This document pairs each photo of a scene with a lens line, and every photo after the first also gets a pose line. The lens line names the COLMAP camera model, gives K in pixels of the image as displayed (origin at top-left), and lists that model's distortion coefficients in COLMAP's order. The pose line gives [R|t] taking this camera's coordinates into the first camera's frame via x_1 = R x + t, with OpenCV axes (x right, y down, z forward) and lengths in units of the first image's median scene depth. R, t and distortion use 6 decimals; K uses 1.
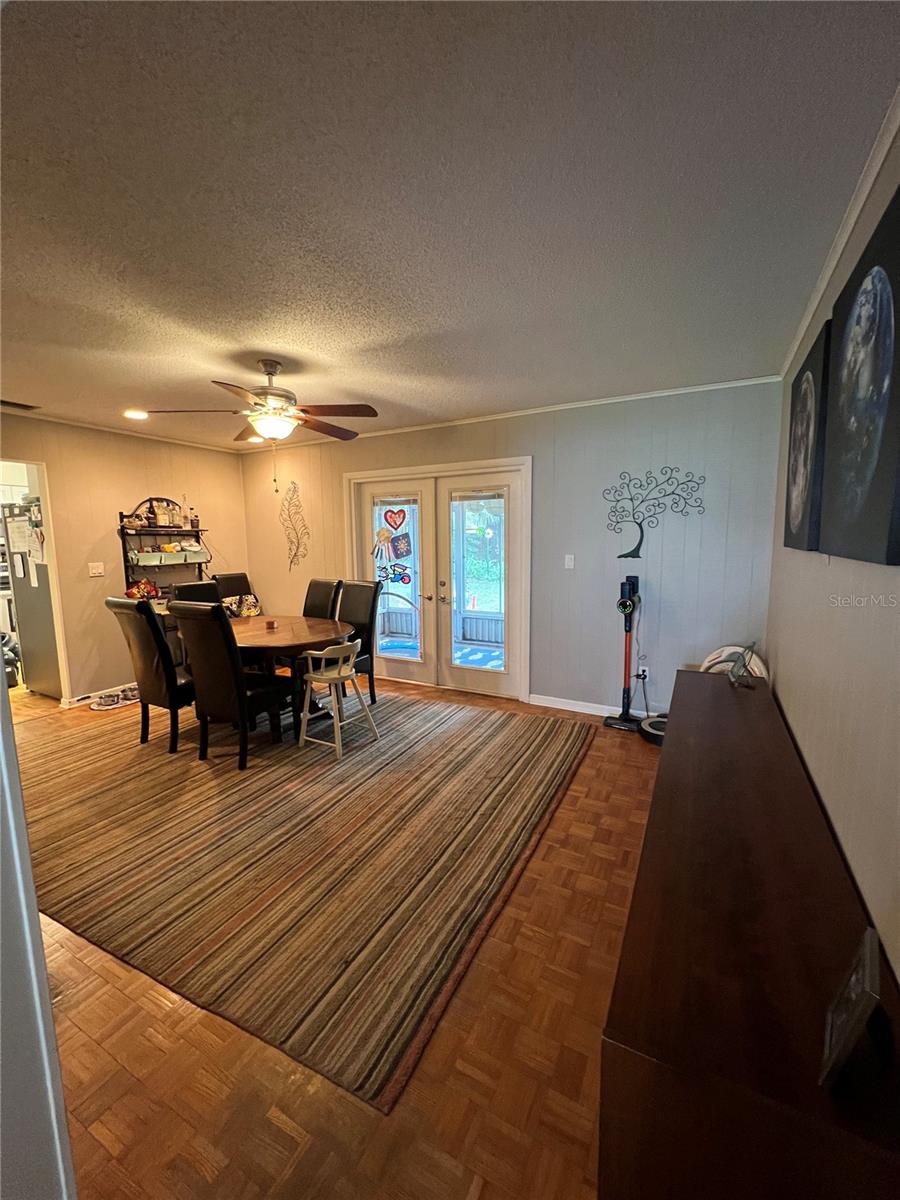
lens RADIAL K [[477.6, 0, 449.4], [0, 477.6, 597.9], [0, 0, 1]] dist [-0.004188, 0.001119]
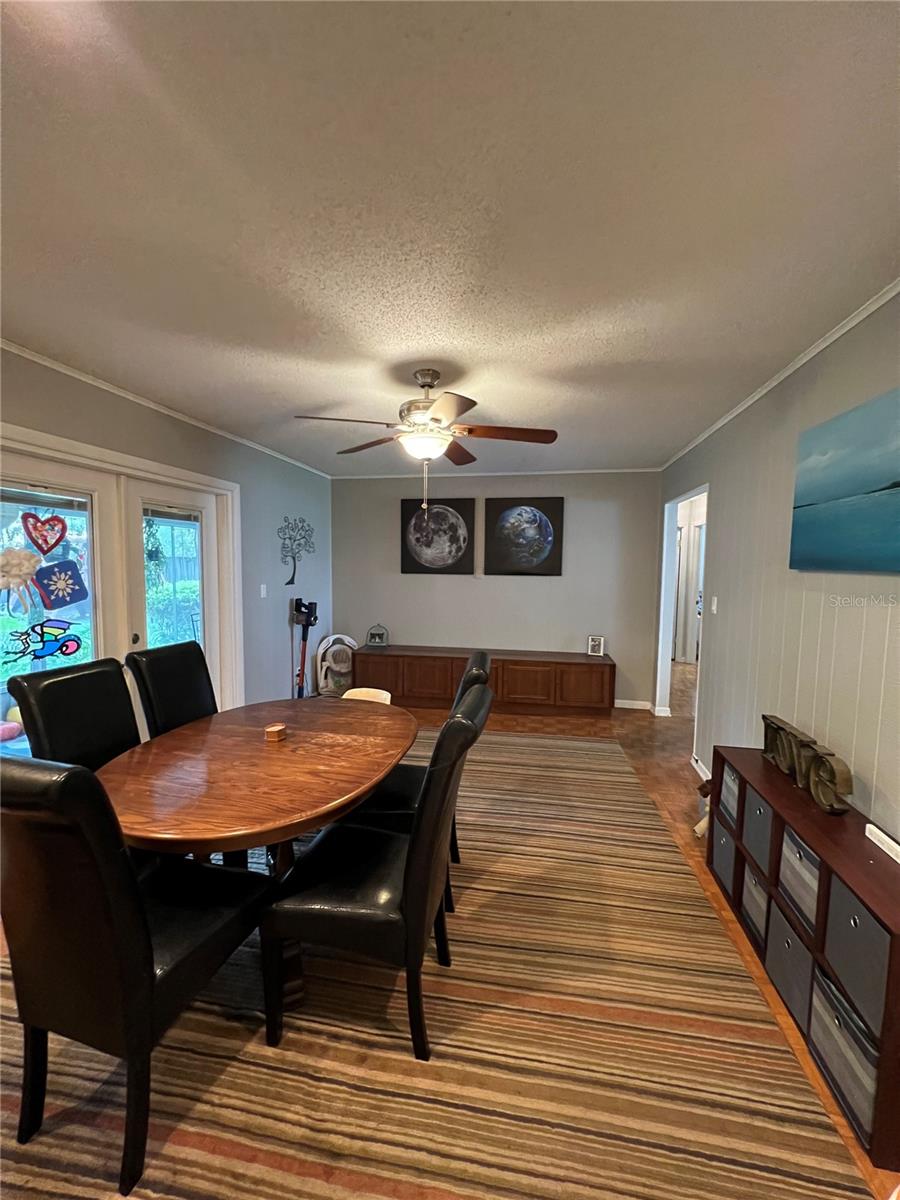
lens RADIAL K [[477.6, 0, 451.7], [0, 477.6, 598.9], [0, 0, 1]] dist [-0.004188, 0.001119]
pose [[-0.301658, -0.066336, 0.951106, -0.741223], [0.110826, 0.988374, 0.104086, -0.101507], [-0.946953, 0.136806, -0.290799, 0.753219]]
